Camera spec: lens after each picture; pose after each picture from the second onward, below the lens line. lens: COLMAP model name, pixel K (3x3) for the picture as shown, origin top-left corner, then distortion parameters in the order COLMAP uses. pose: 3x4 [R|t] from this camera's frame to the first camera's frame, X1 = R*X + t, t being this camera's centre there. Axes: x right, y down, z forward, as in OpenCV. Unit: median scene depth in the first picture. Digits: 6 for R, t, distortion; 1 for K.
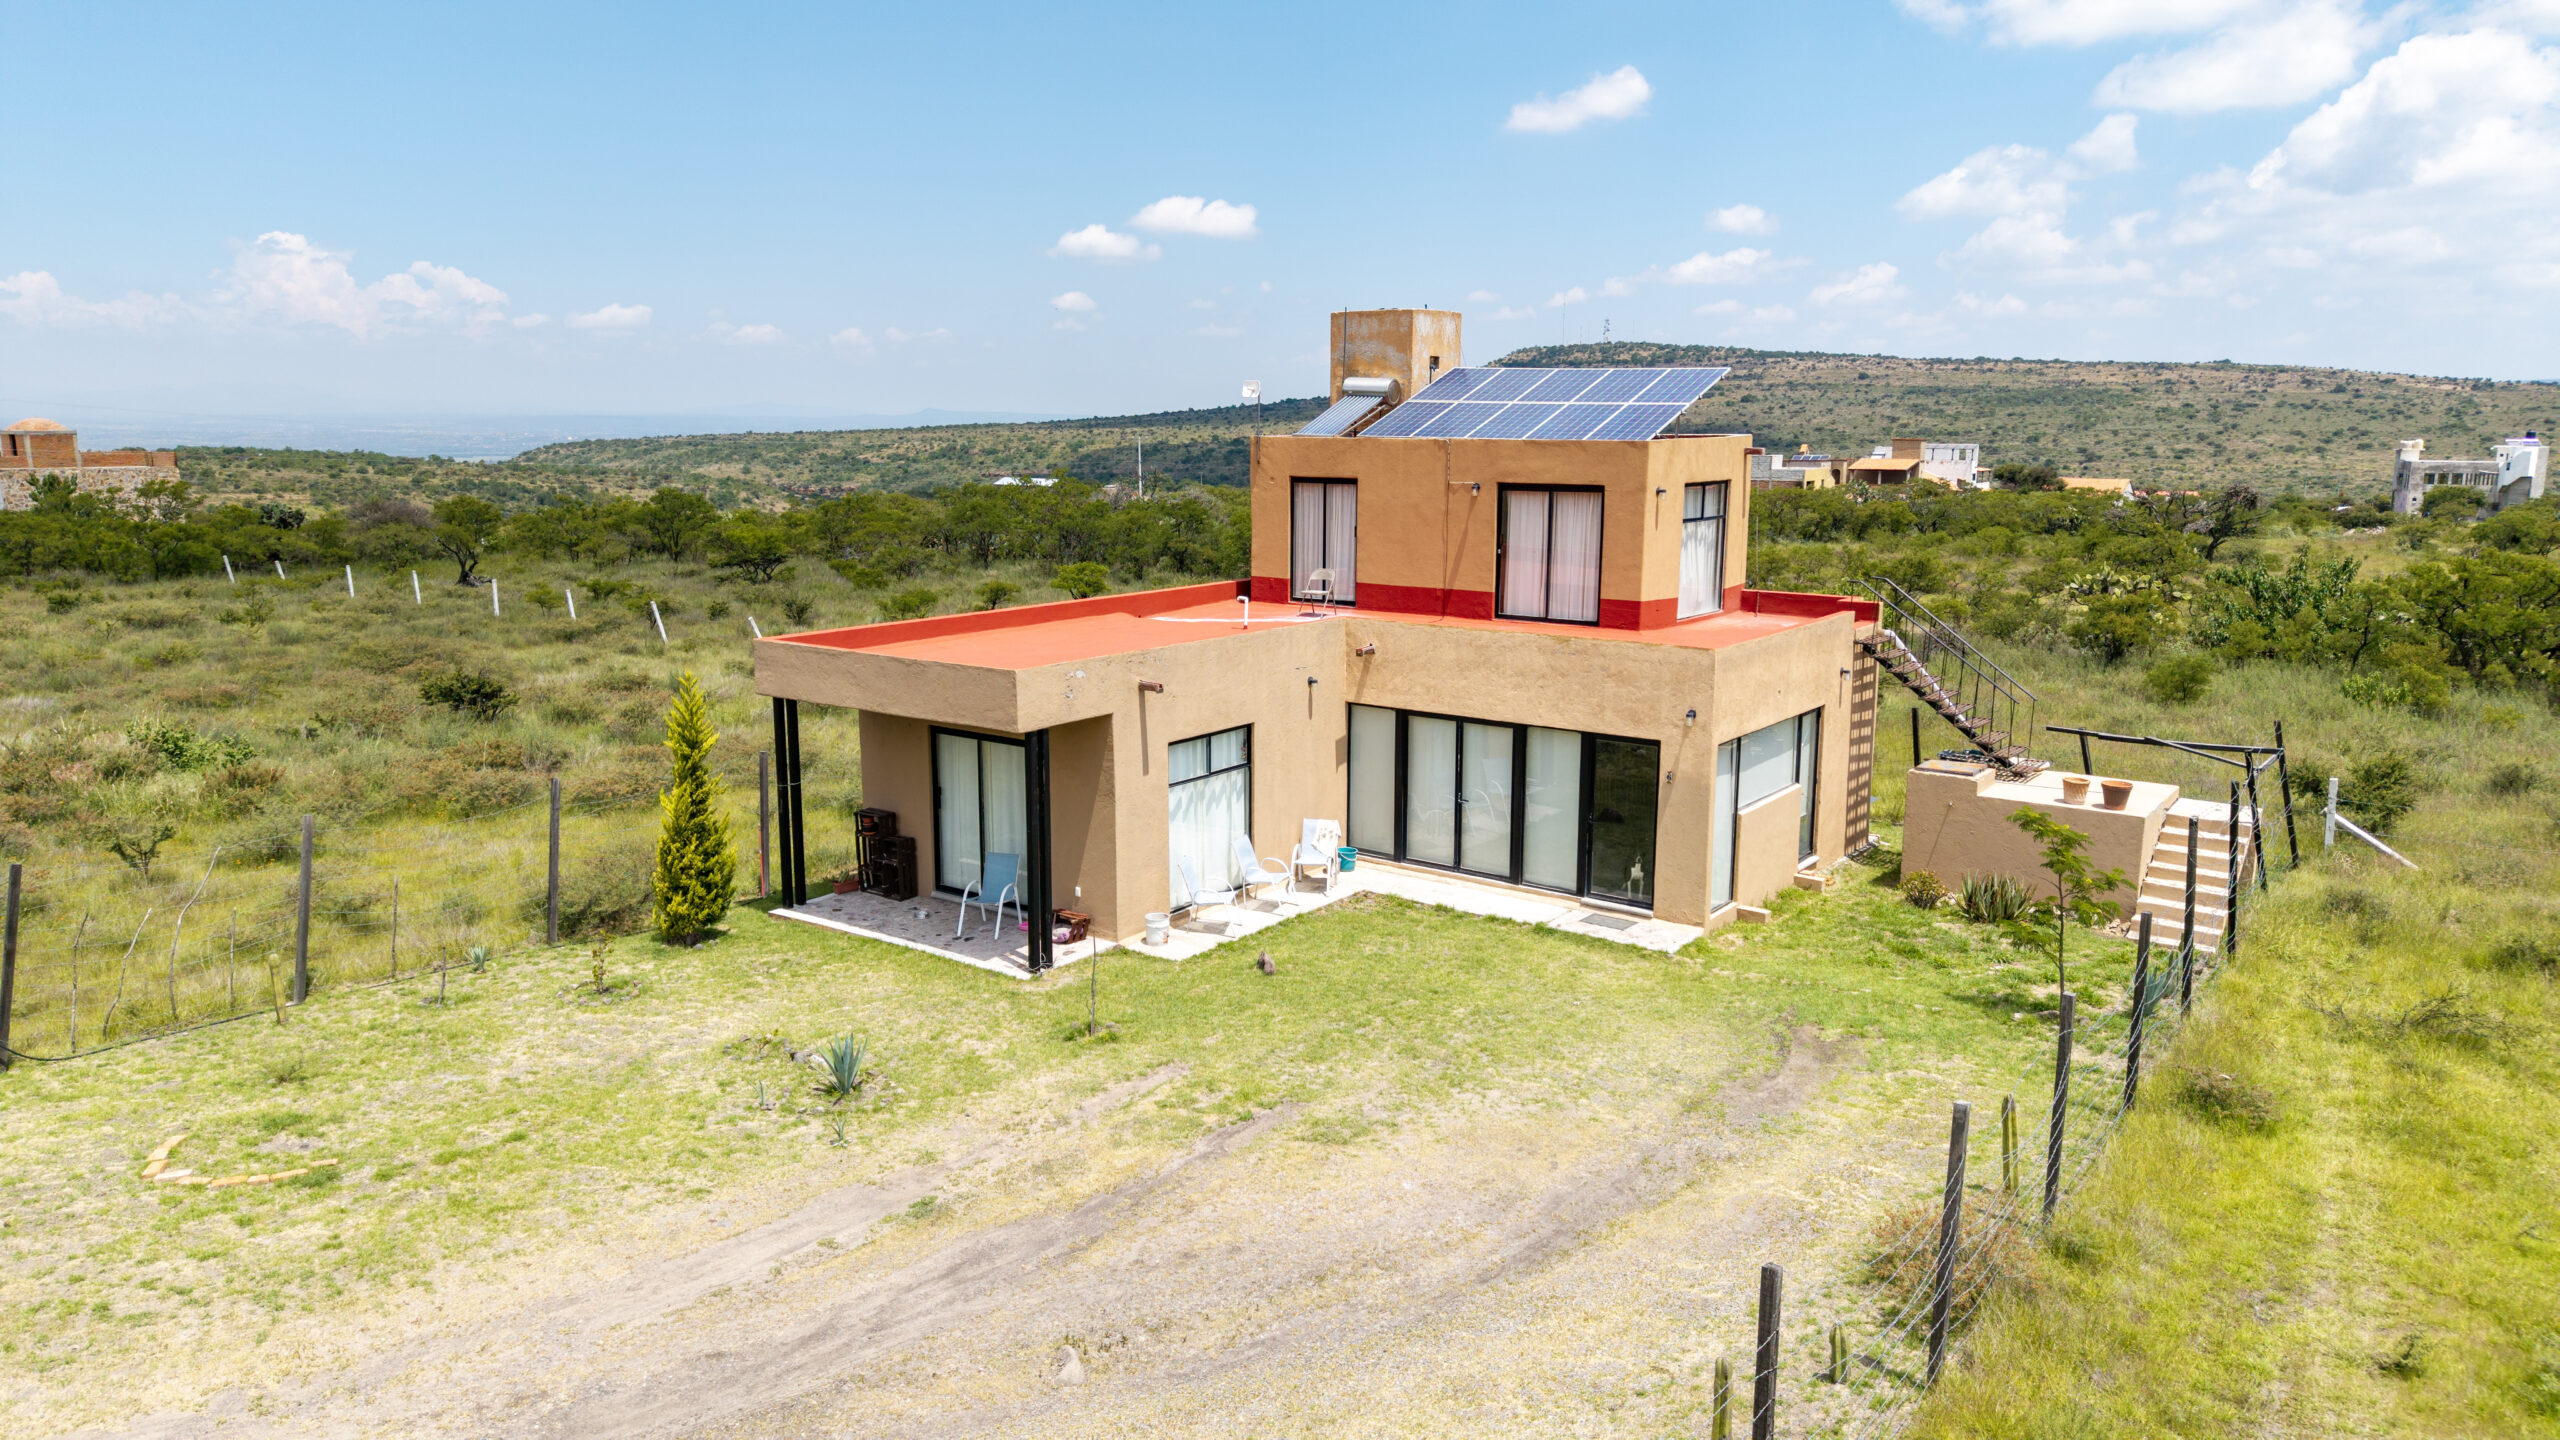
lens RADIAL K [[1704.5, 0, 1258.0], [0, 1704.5, 720.0], [0, 0, 1]] dist [0.051428, -0.073720]
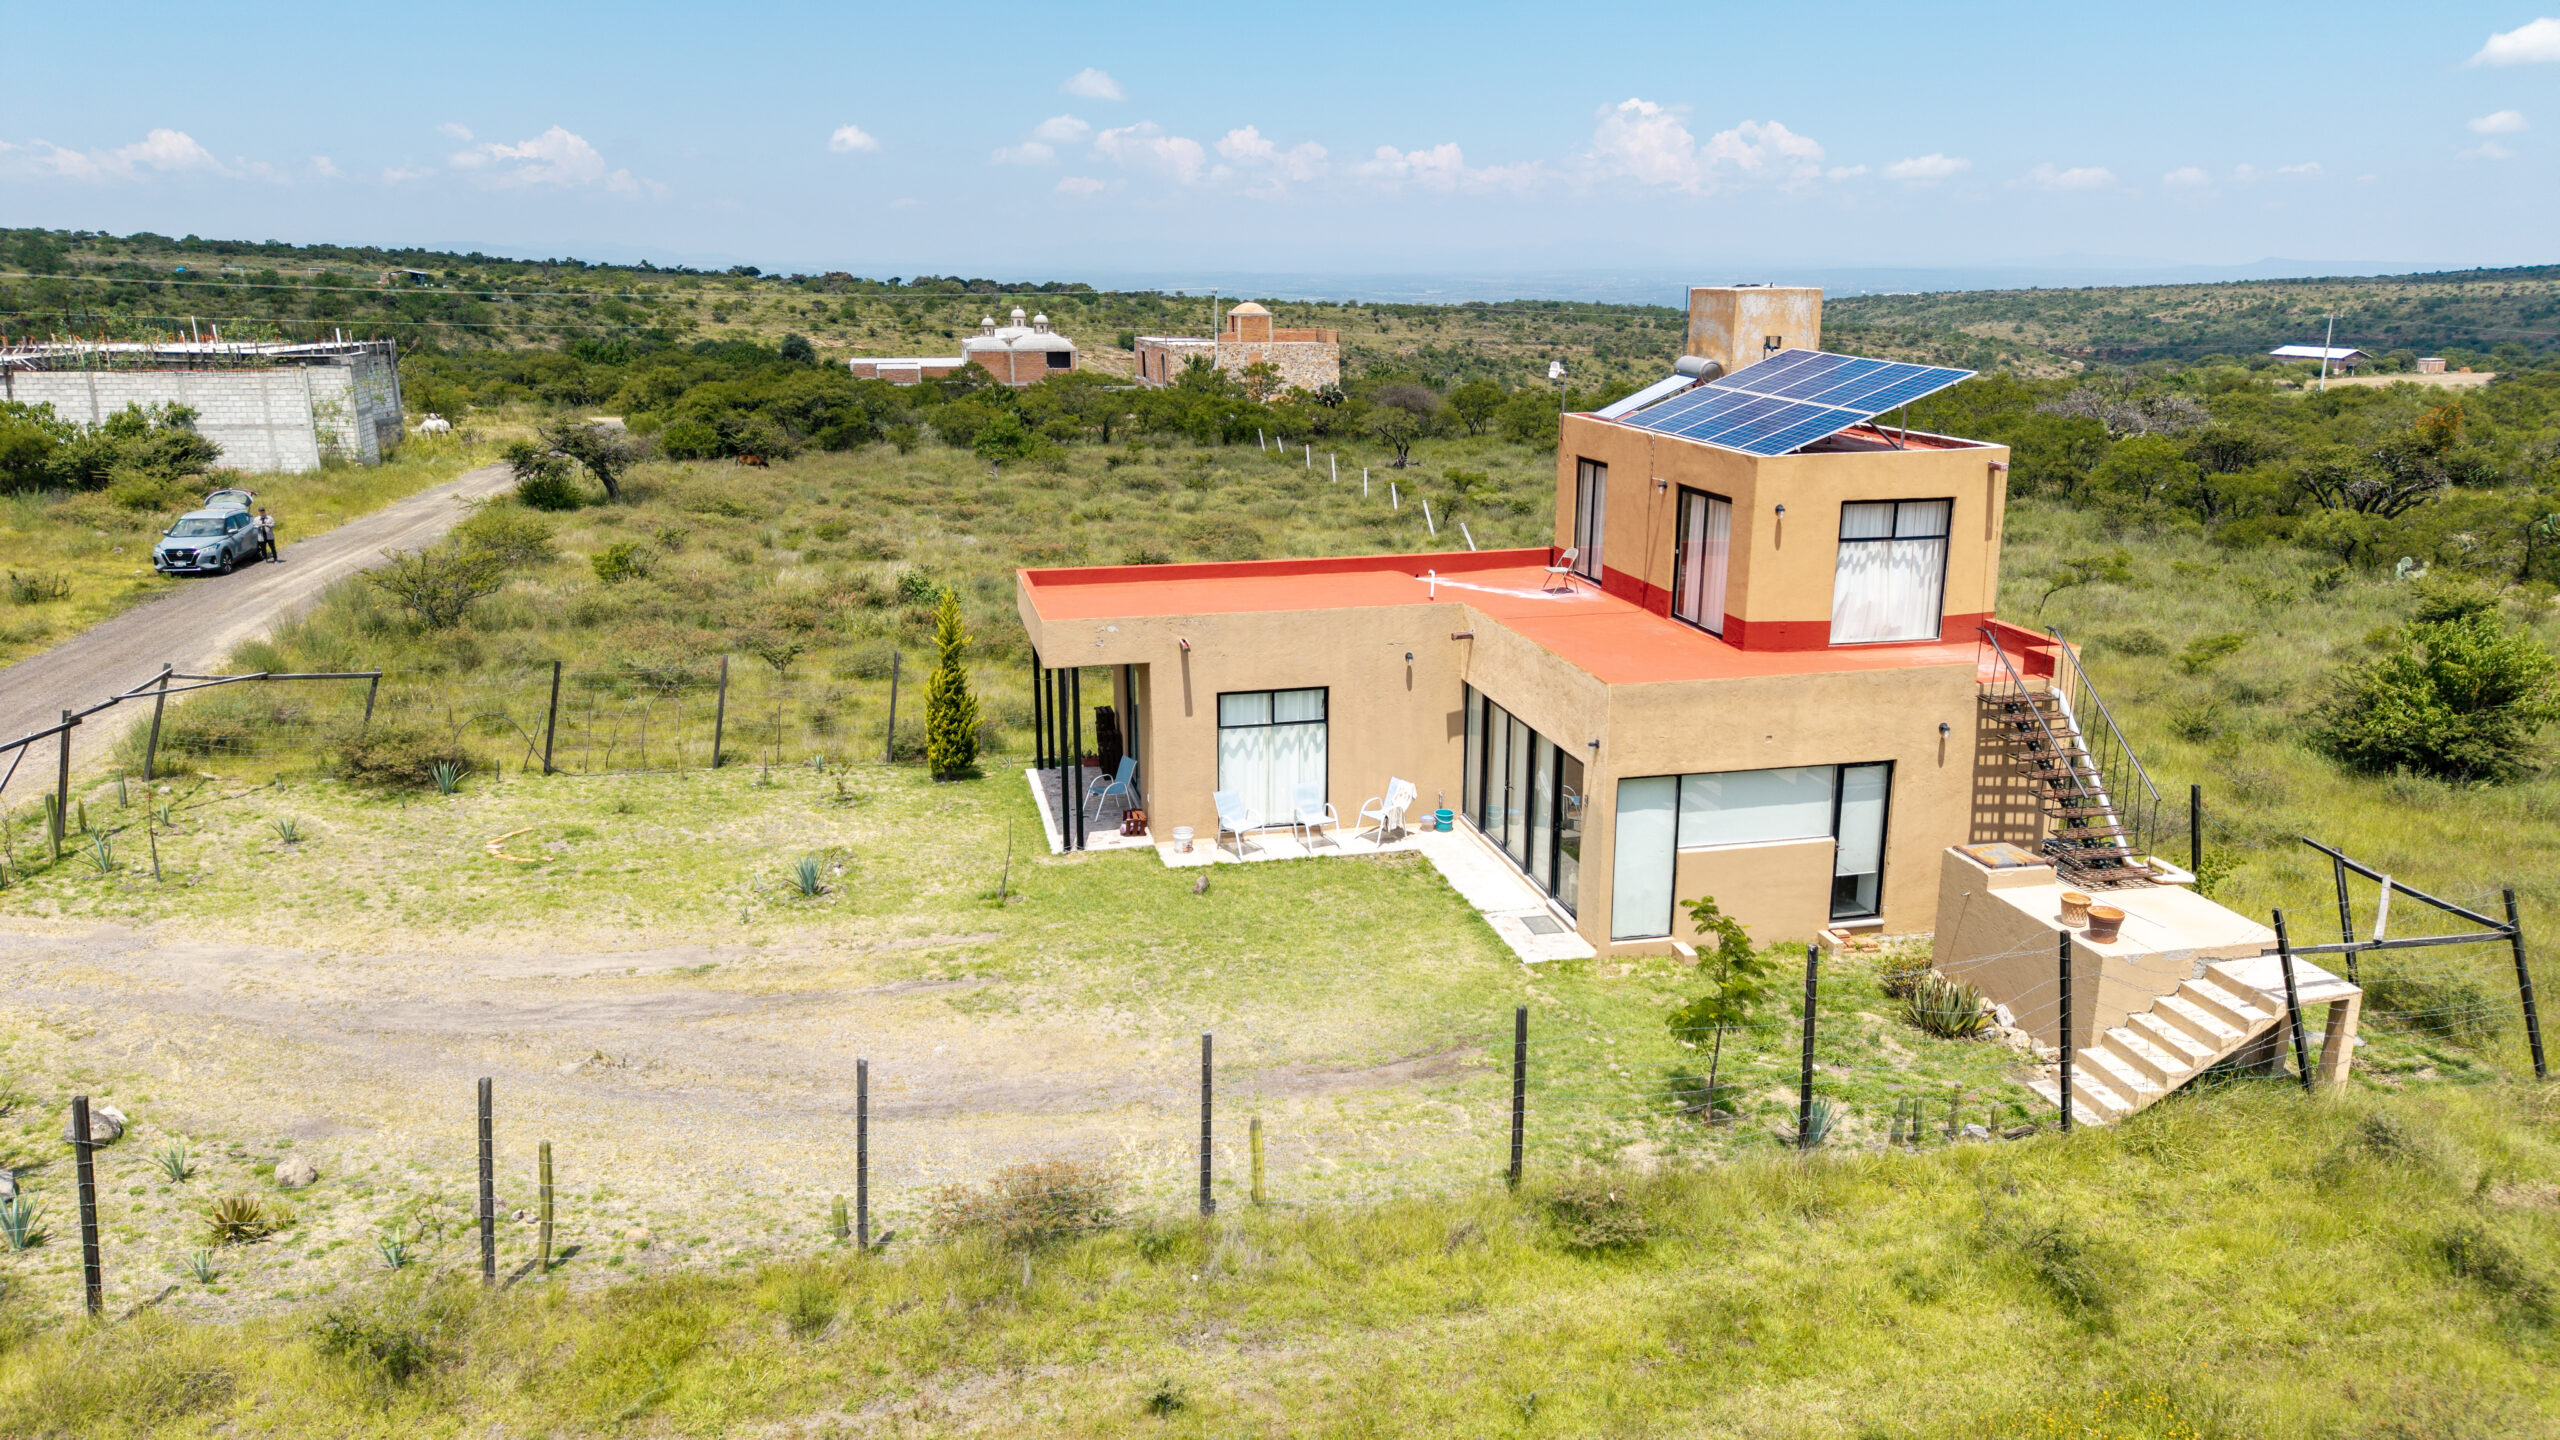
lens RADIAL K [[1702.1, 0, 1265.1], [0, 1702.1, 695.0], [0, 0, 1]] dist [0.026267, -0.000506]
pose [[0.763584, 0.155235, -0.626771, 0.709930], [-0.112227, 0.987804, 0.107929, -0.115388], [0.635881, -0.012073, 0.771693, 0.086434]]
